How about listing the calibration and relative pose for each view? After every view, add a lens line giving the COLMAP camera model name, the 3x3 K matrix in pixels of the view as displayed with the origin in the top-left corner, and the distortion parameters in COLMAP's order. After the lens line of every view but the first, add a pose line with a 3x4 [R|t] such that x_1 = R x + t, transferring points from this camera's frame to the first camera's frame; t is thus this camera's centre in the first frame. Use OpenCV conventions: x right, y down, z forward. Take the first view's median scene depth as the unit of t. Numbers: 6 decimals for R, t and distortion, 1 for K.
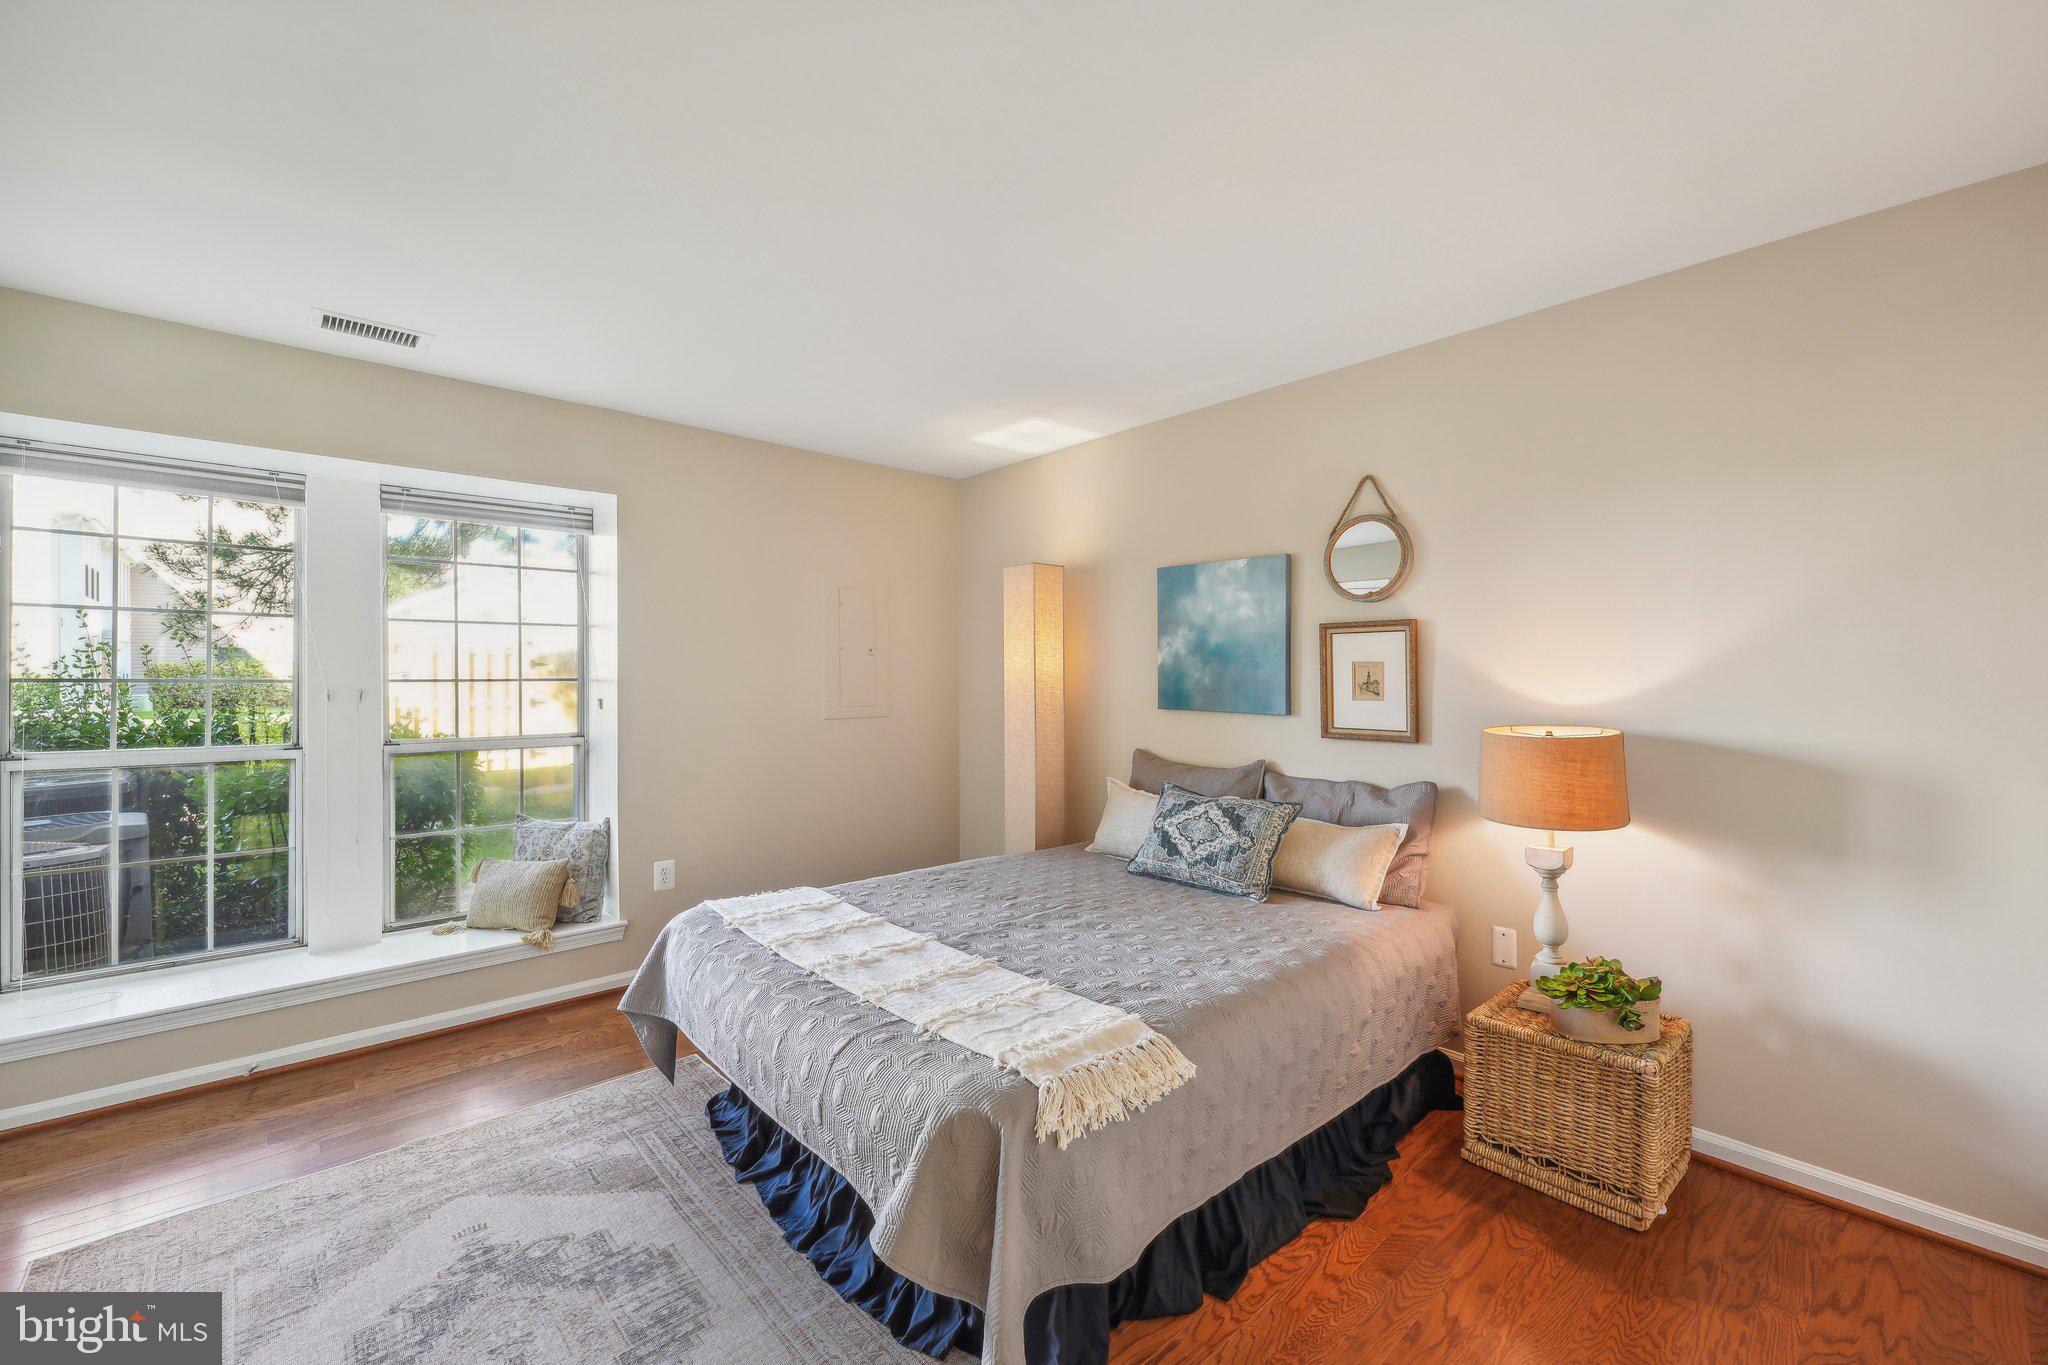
lens RADIAL K [[830.7, 0, 1015.7], [0, 830.7, 676.0], [0, 0, 1]] dist [0.000046, -0.000208]
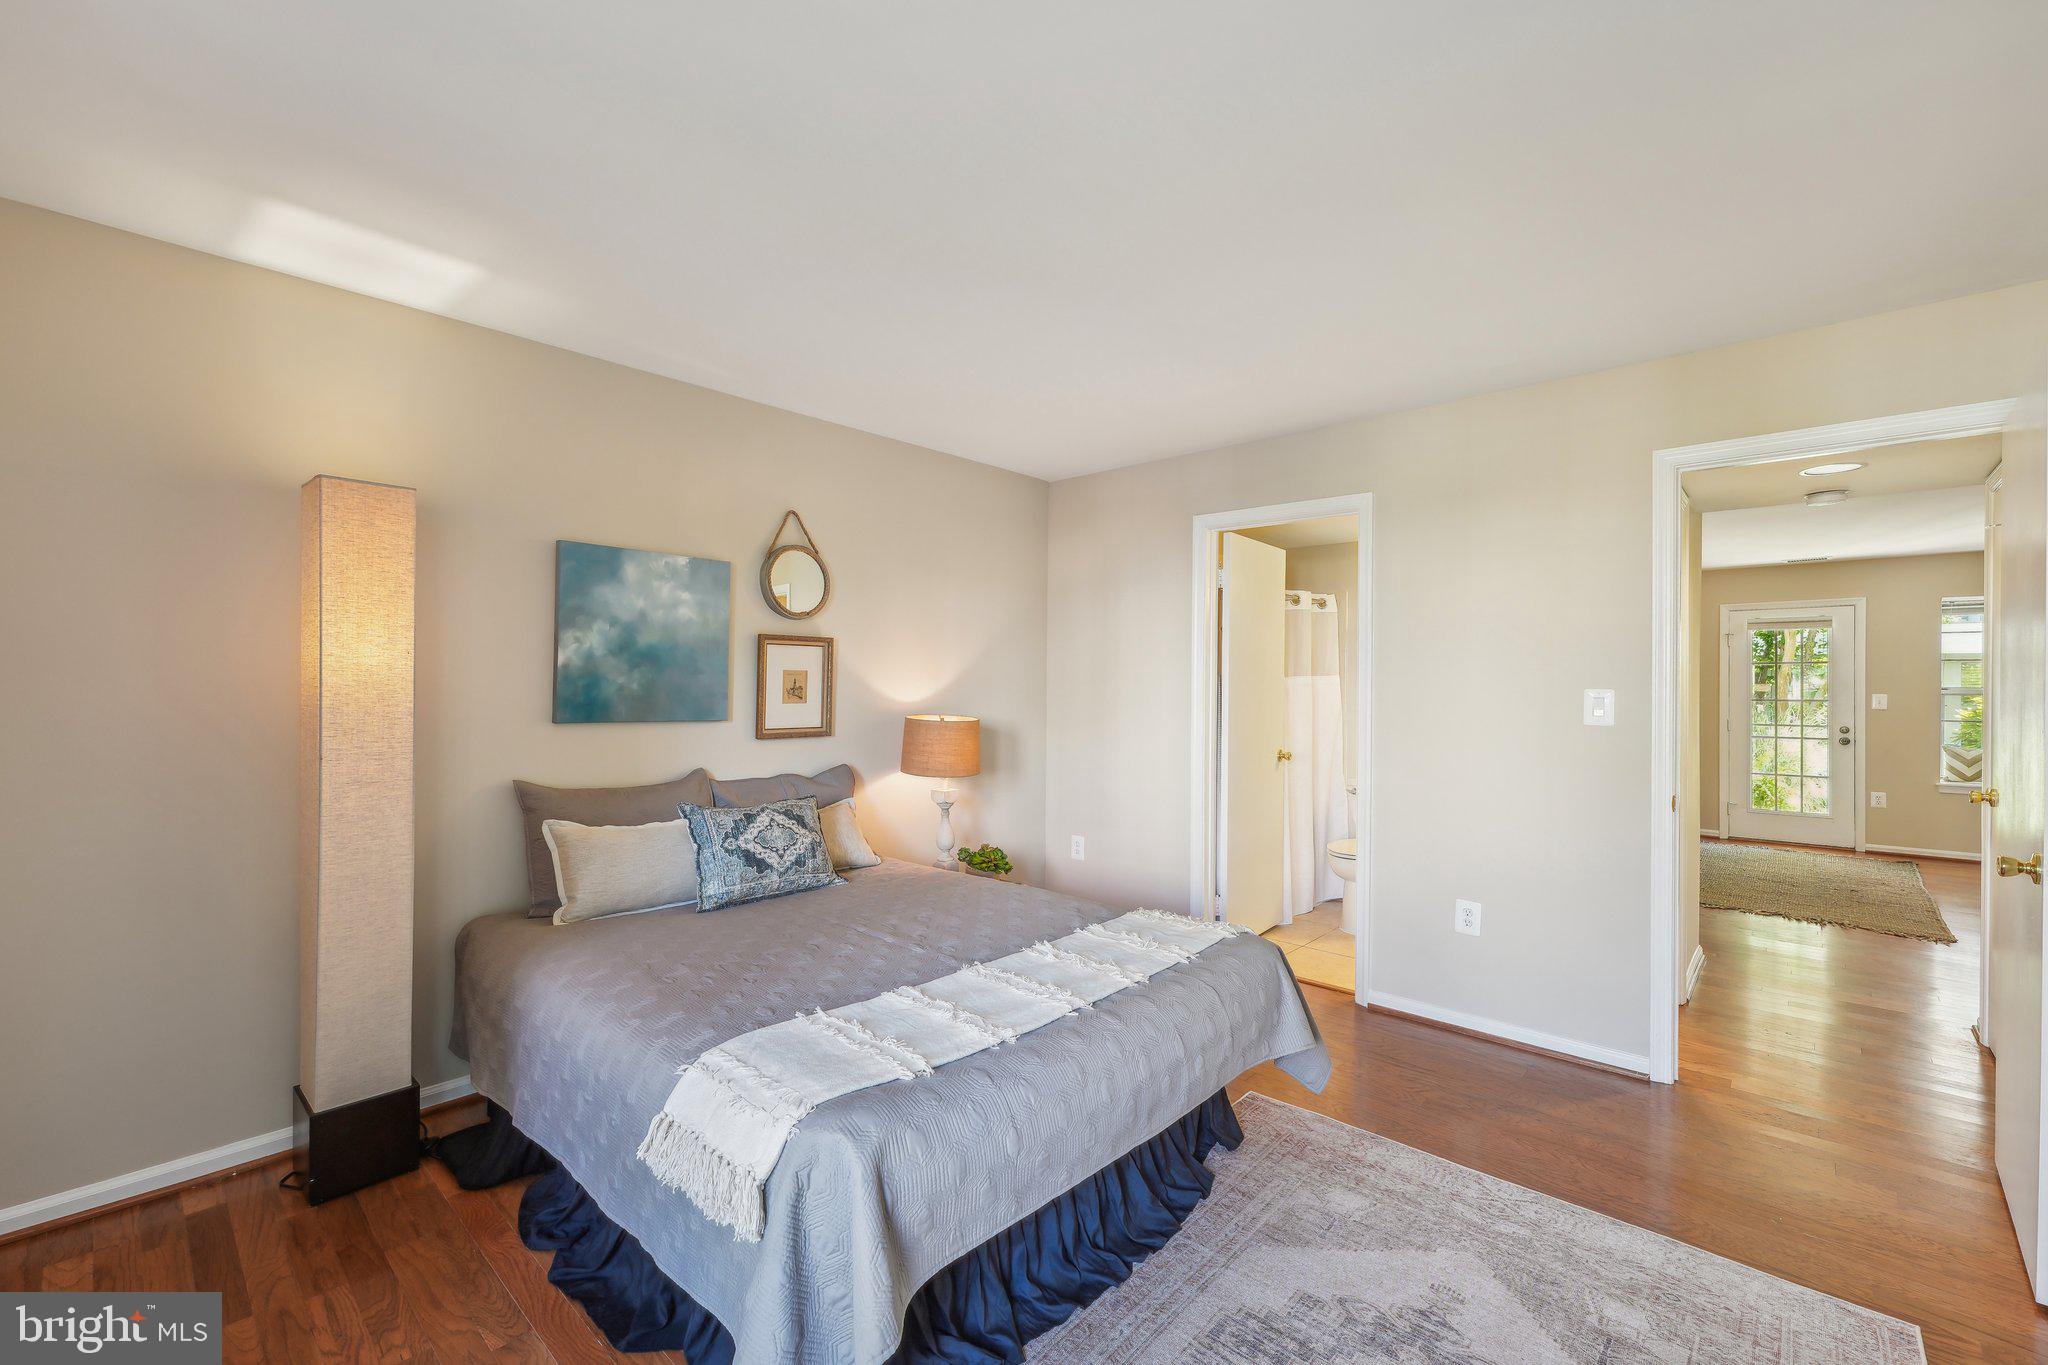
lens RADIAL K [[856.2, 0, 1029.4], [0, 856.2, 683.3], [0, 0, 1]] dist [0.002628, 0.000557]
pose [[-0.101961, 0.001085, 0.994788, -0.826004], [-0.008917, 0.999958, -0.002005, 0.000594], [-0.994748, -0.009075, -0.101947, 0.808732]]
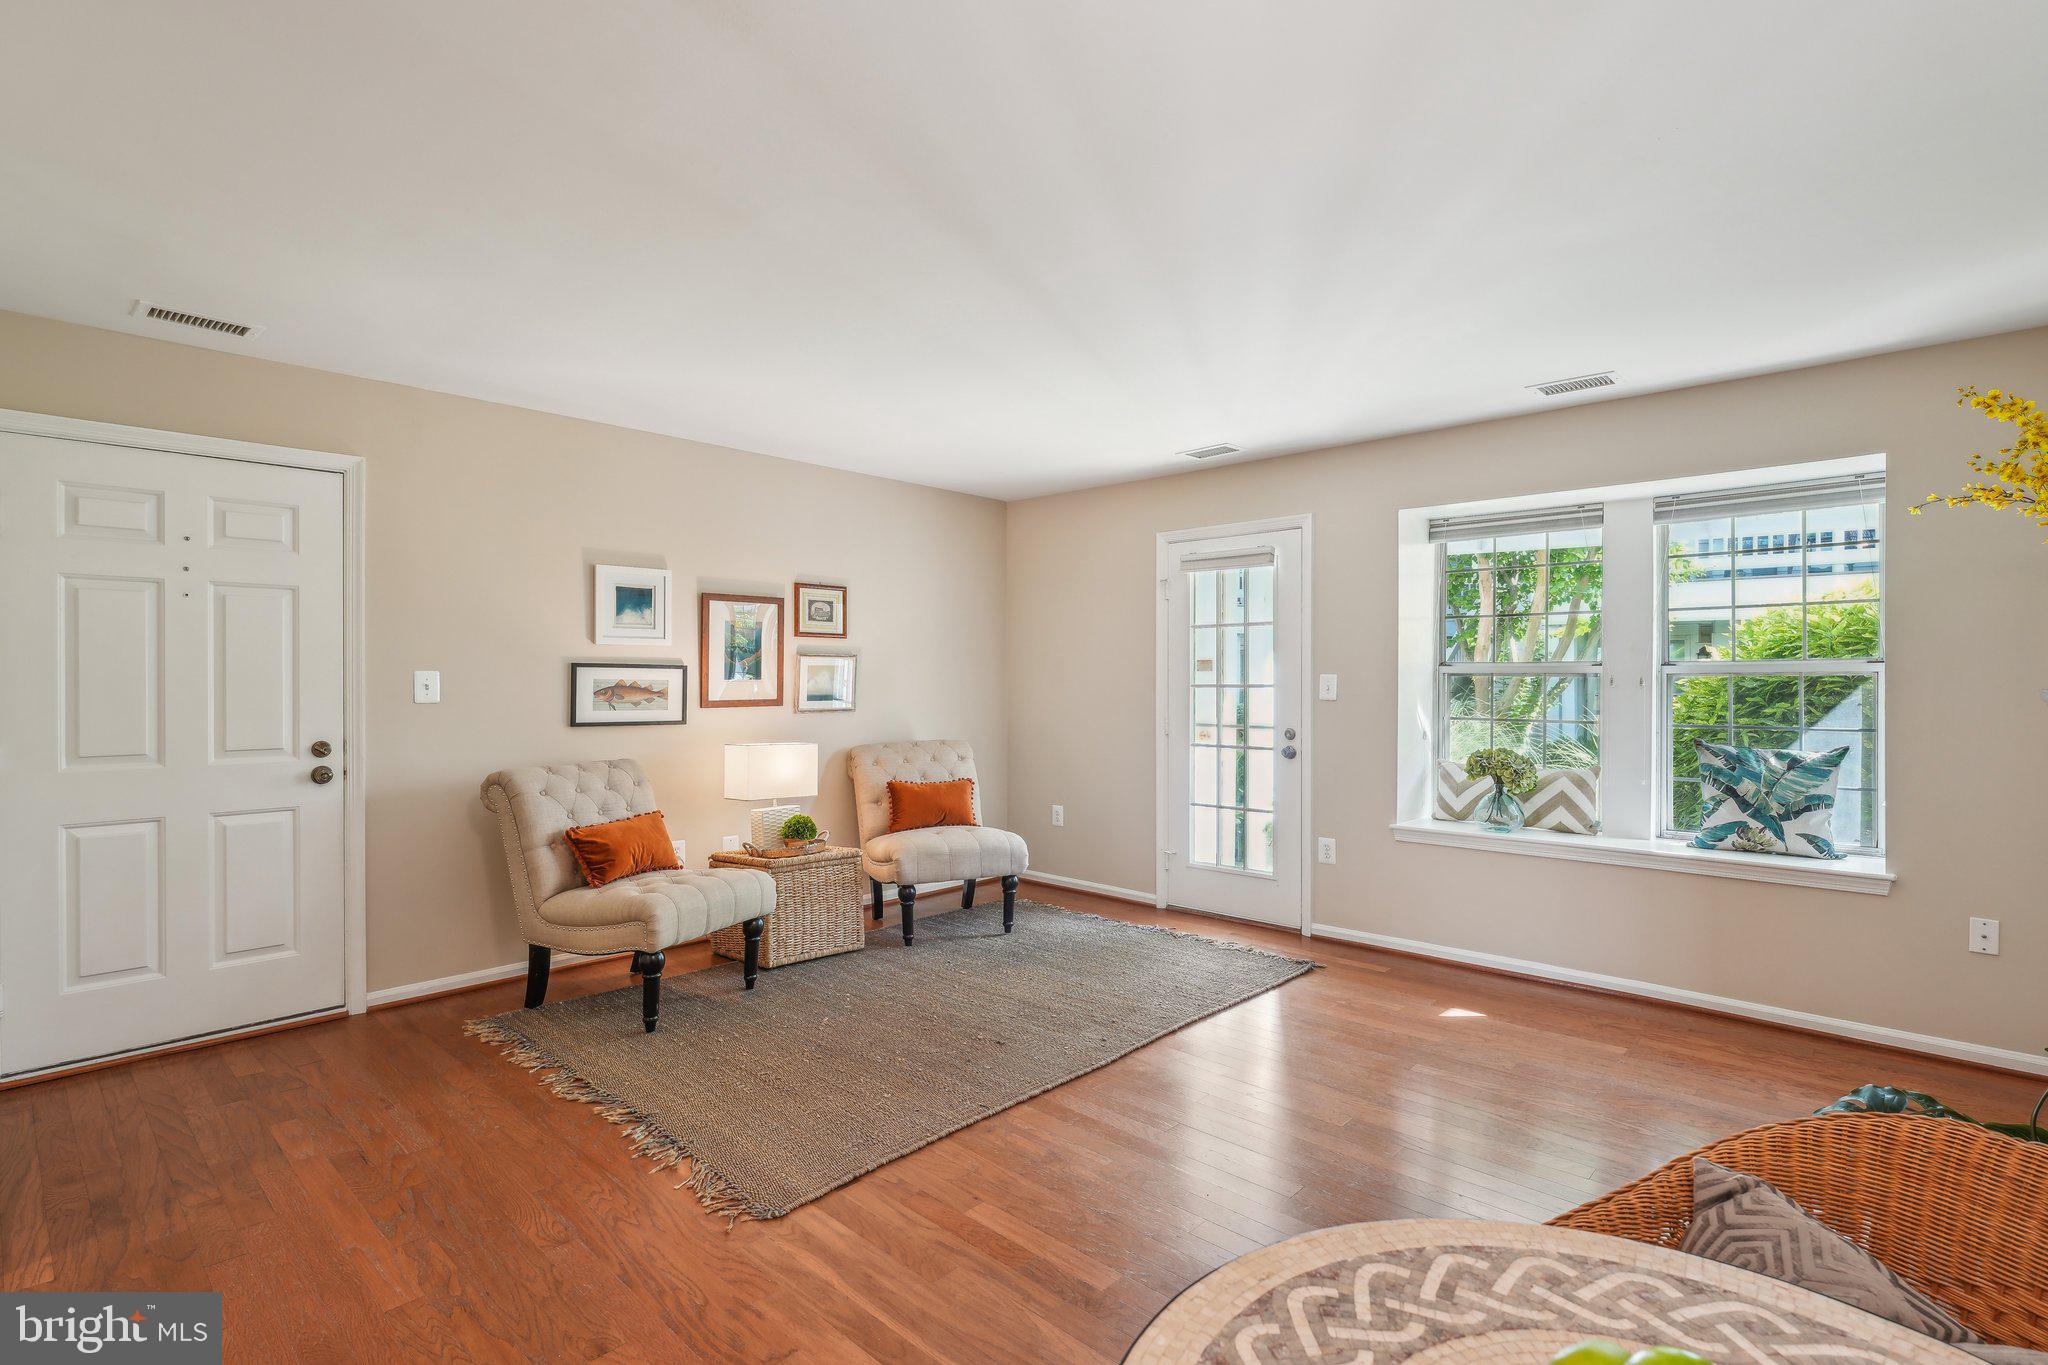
lens RADIAL K [[971.6, 0, 1024.0], [0, 971.6, 682.5], [0, 0, 1]] dist [0.002311, -0.000022]
pose [[-0.093318, -0.004885, 0.995624, -0.239867], [-0.002791, 0.999985, 0.004645, 0.013084], [-0.995632, -0.002345, -0.093330, -1.176218]]
